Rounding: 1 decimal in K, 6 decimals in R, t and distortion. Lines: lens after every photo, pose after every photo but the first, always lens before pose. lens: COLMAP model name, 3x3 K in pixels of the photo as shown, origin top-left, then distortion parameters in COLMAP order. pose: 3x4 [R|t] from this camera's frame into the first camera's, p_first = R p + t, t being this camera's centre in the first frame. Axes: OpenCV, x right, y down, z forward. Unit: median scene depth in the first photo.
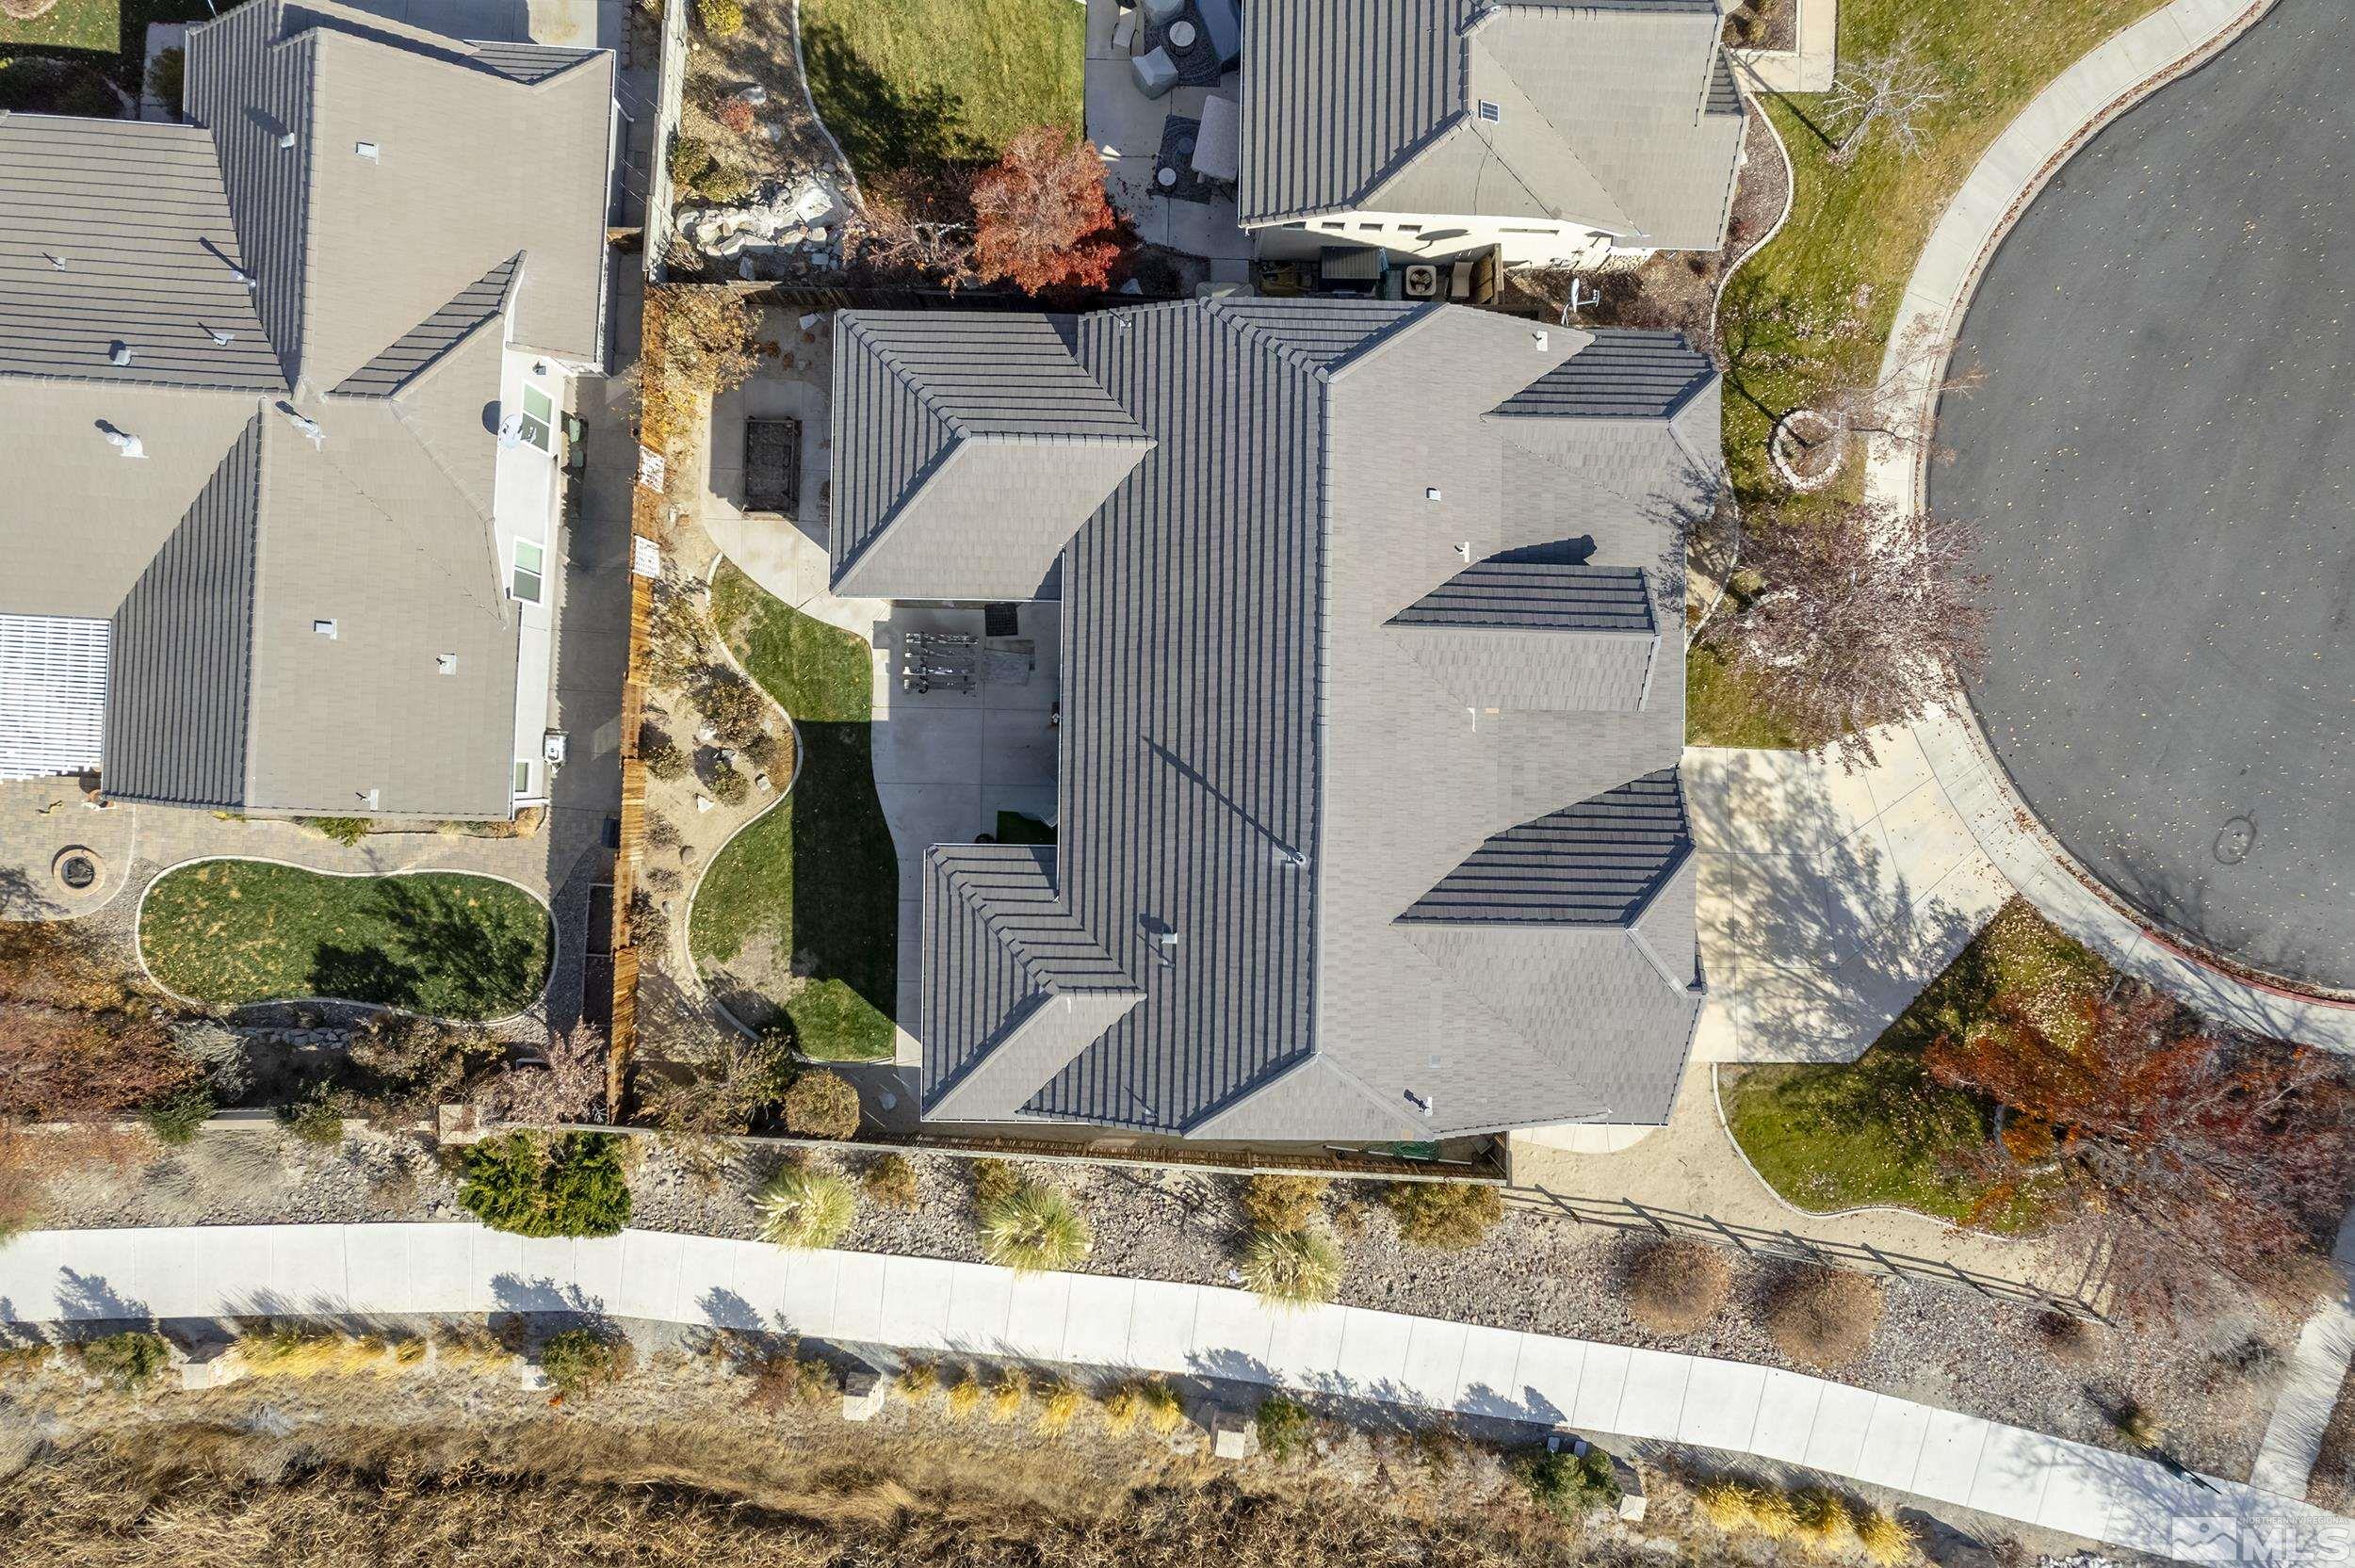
lens RADIAL K [[1496.9, 0, 1188.7], [0, 1496.9, 796.2], [0, 0, 1]] dist [-0.073464, 0.081224]
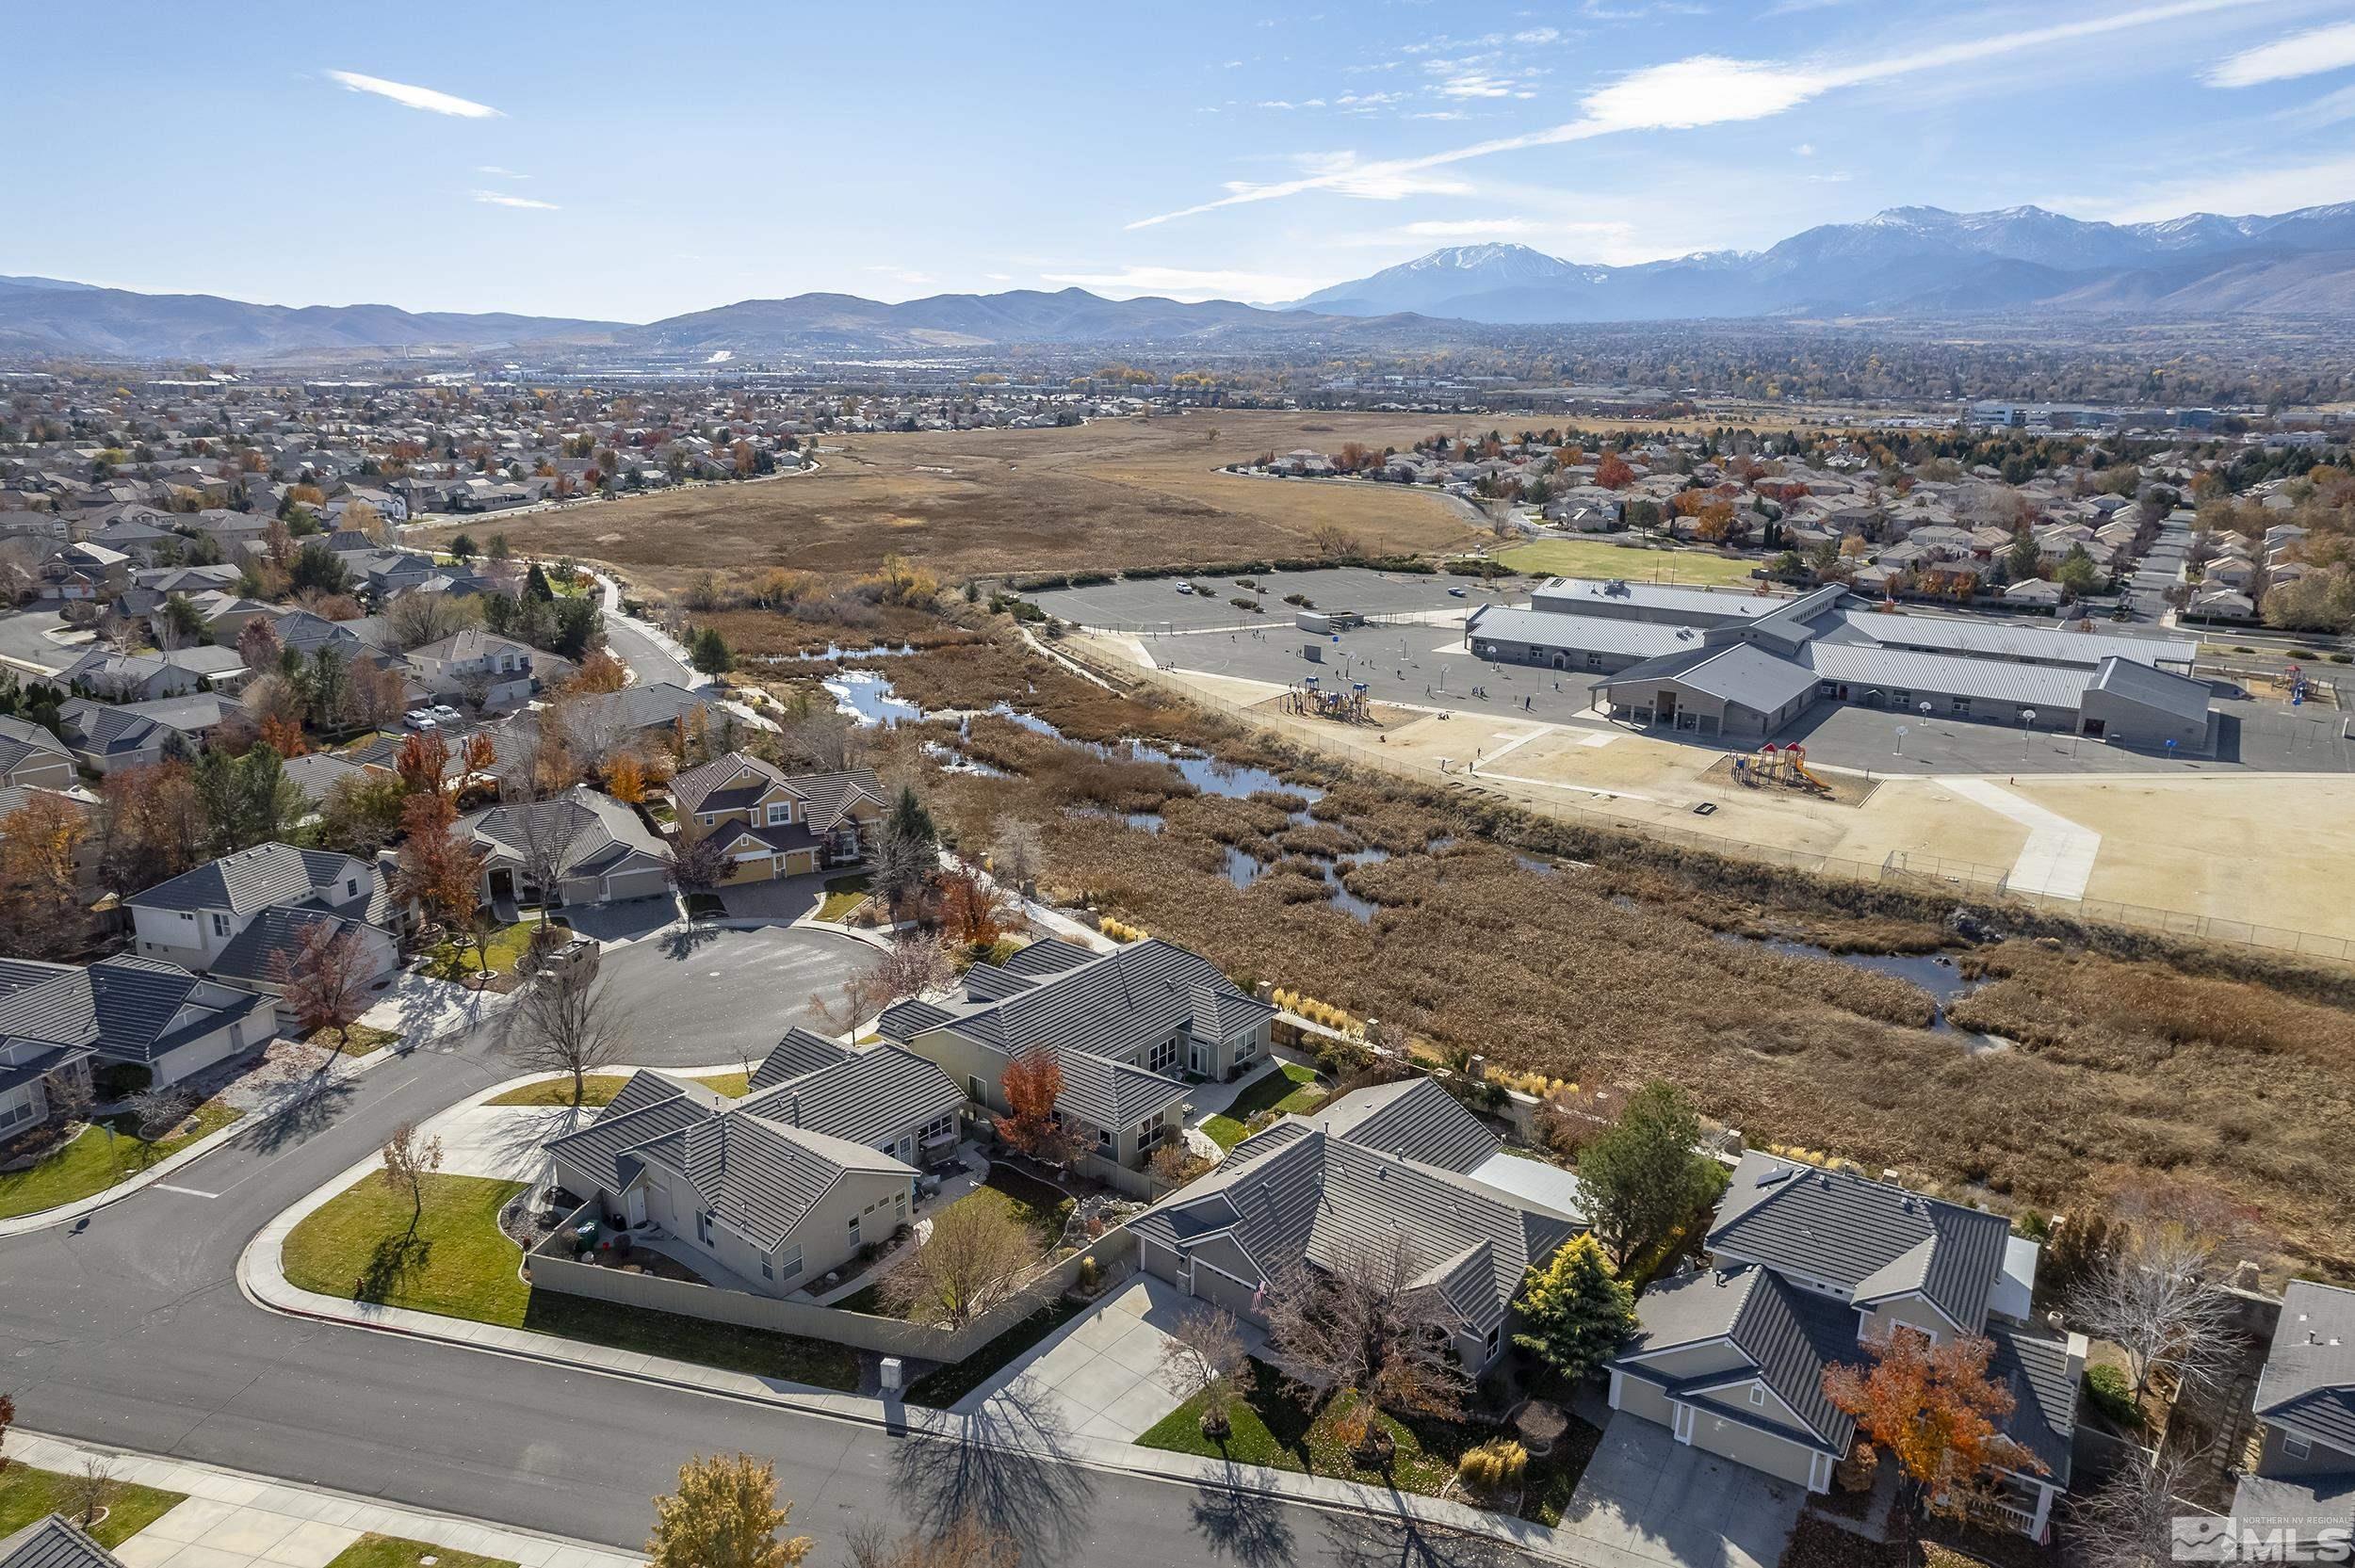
lens RADIAL K [[1496.9, 0, 1188.7], [0, 1496.9, 796.2], [0, 0, 1]] dist [-0.073464, 0.081224]
pose [[-0.799997, -0.182924, 0.571440, -1.416345], [0.599803, -0.219168, 0.769547, -1.763473], [-0.015527, 0.958386, 0.285052, -0.153090]]
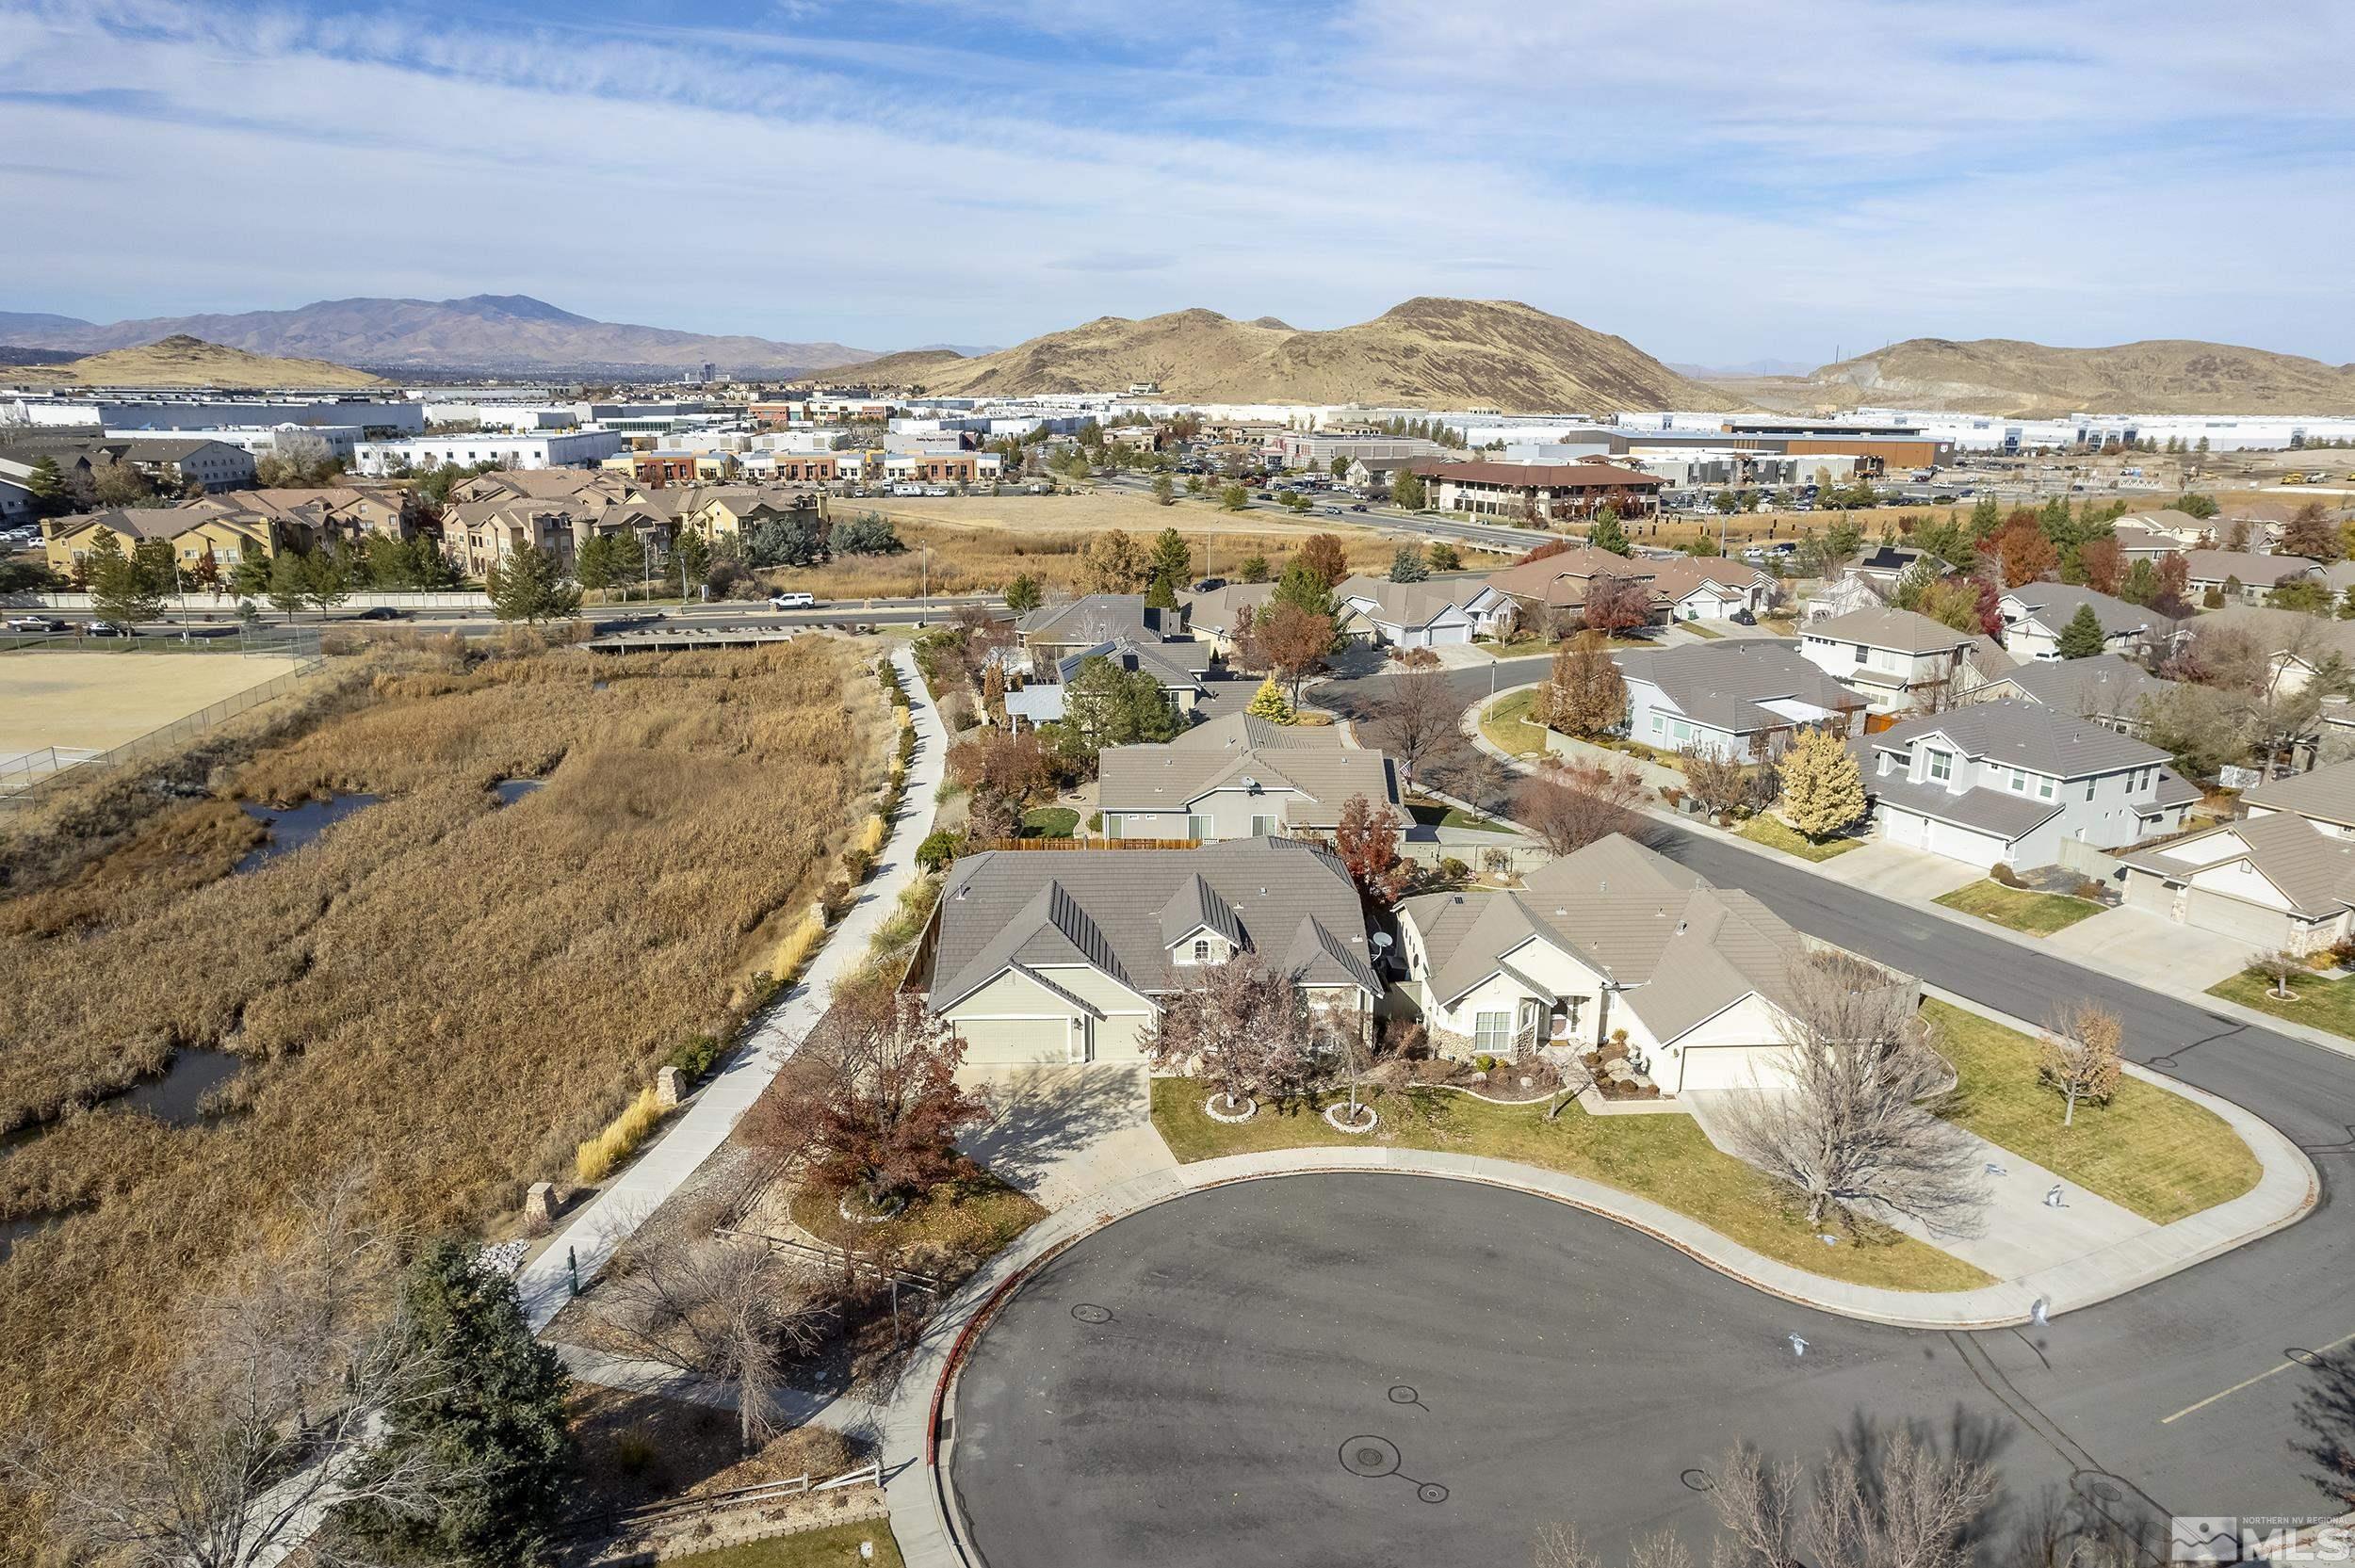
lens RADIAL K [[1510.8, 0, 1185.4], [0, 1510.8, 787.7], [0, 0, 1]] dist [-0.076002, 0.083562]
pose [[0.067586, 0.250515, -0.965751, 1.809356], [-0.997705, 0.020963, -0.064385, 0.023942], [0.004116, 0.967886, 0.251357, 0.296323]]
